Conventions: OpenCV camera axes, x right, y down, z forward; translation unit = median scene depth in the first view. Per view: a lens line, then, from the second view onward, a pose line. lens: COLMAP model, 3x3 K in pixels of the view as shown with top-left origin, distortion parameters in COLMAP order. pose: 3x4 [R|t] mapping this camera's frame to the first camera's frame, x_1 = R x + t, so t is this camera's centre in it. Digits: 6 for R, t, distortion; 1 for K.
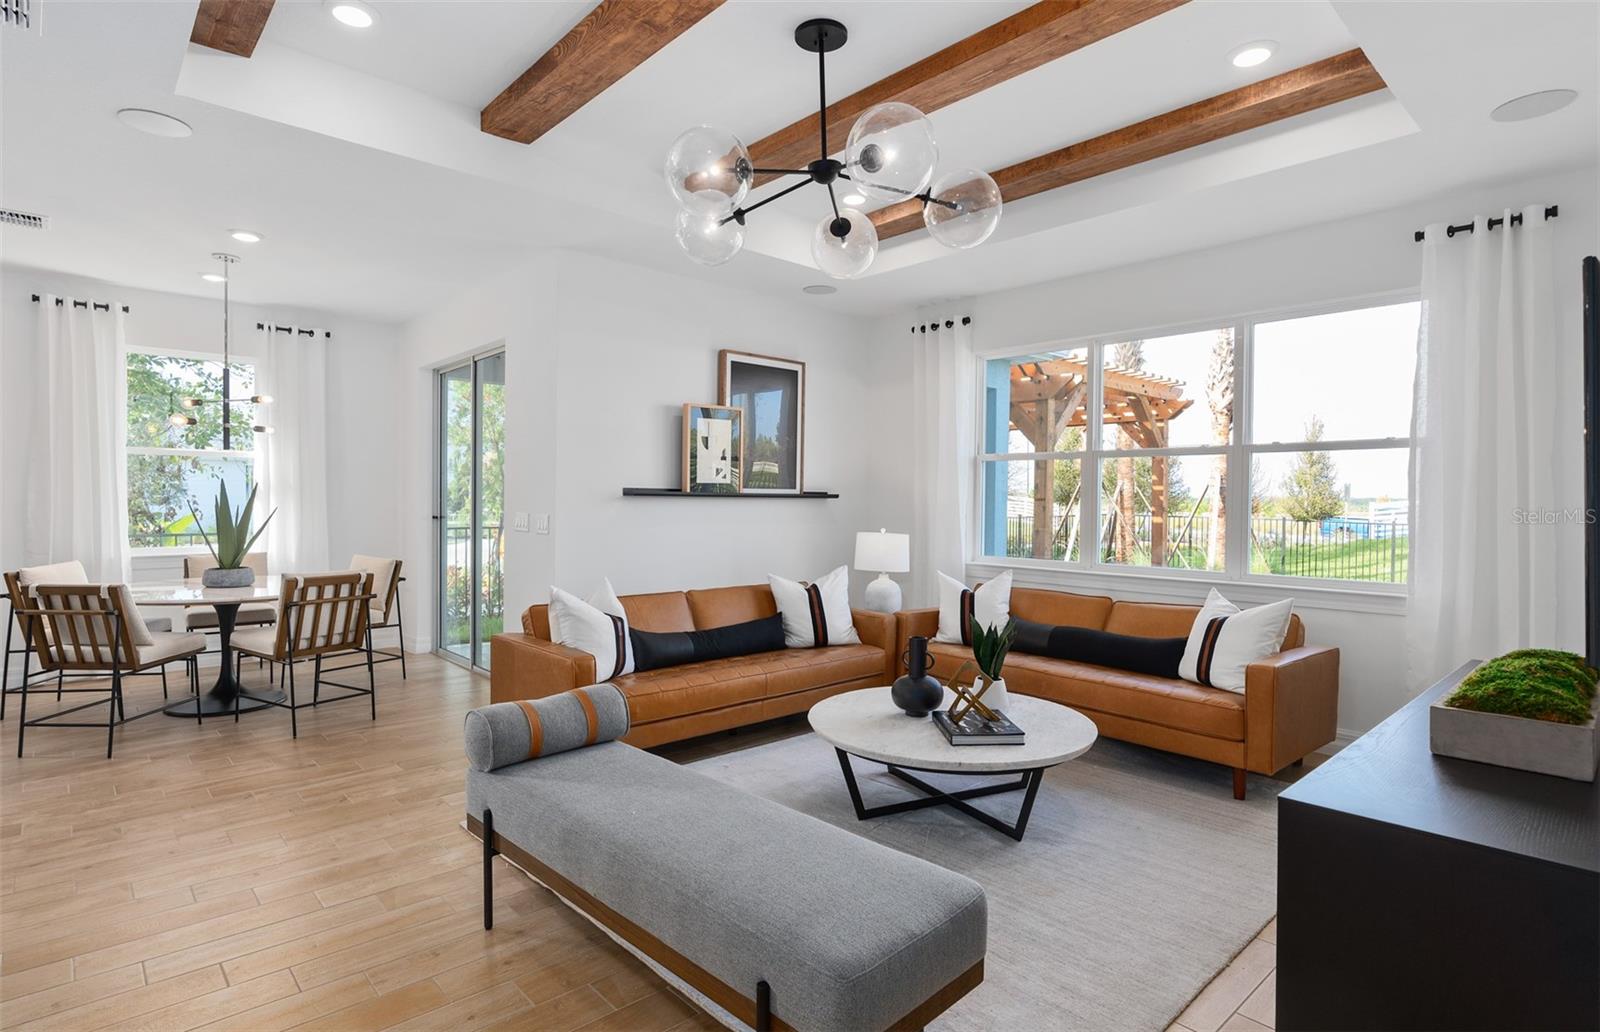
lens RADIAL K [[814.4, 0, 792.9], [0, 814.4, 517.7], [0, 0, 1]] dist [-0.010597, 0.001643]
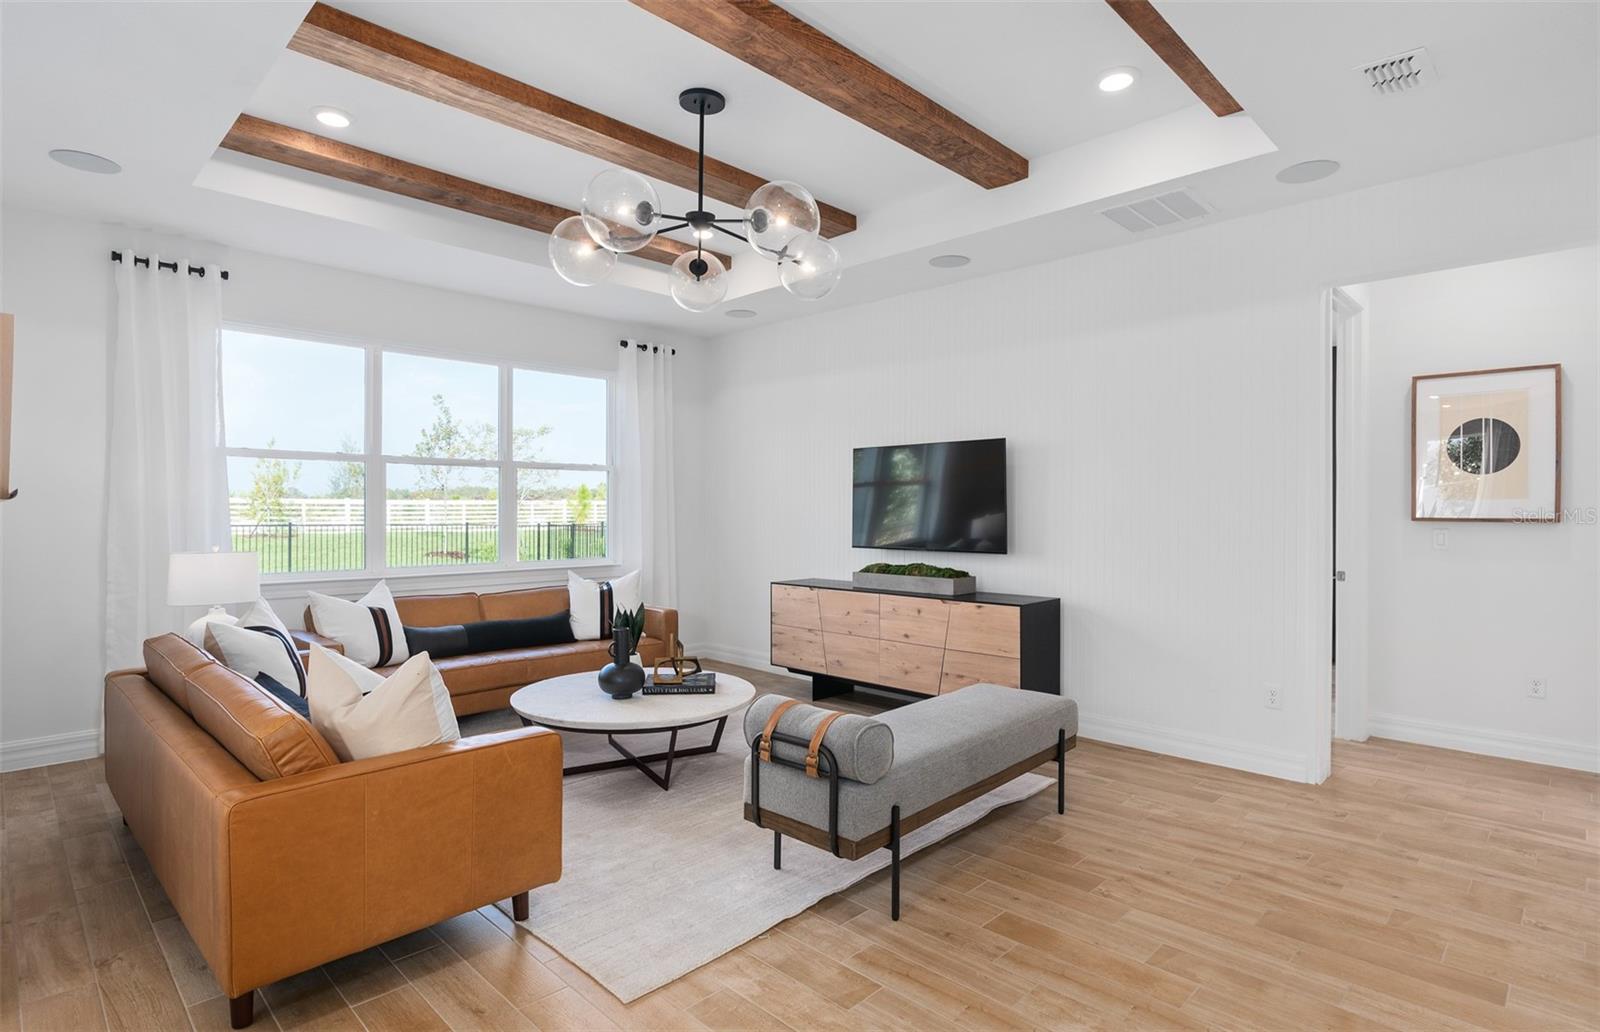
lens RADIAL K [[814.4, 0, 793.2], [0, 814.4, 510.8], [0, 0, 1]] dist [-0.010597, 0.001643]
pose [[-0.051406, -0.006618, 0.998656, -0.840698], [0.020747, 0.999755, 0.007693, -0.014724], [-0.998462, 0.021115, -0.051257, 0.705019]]
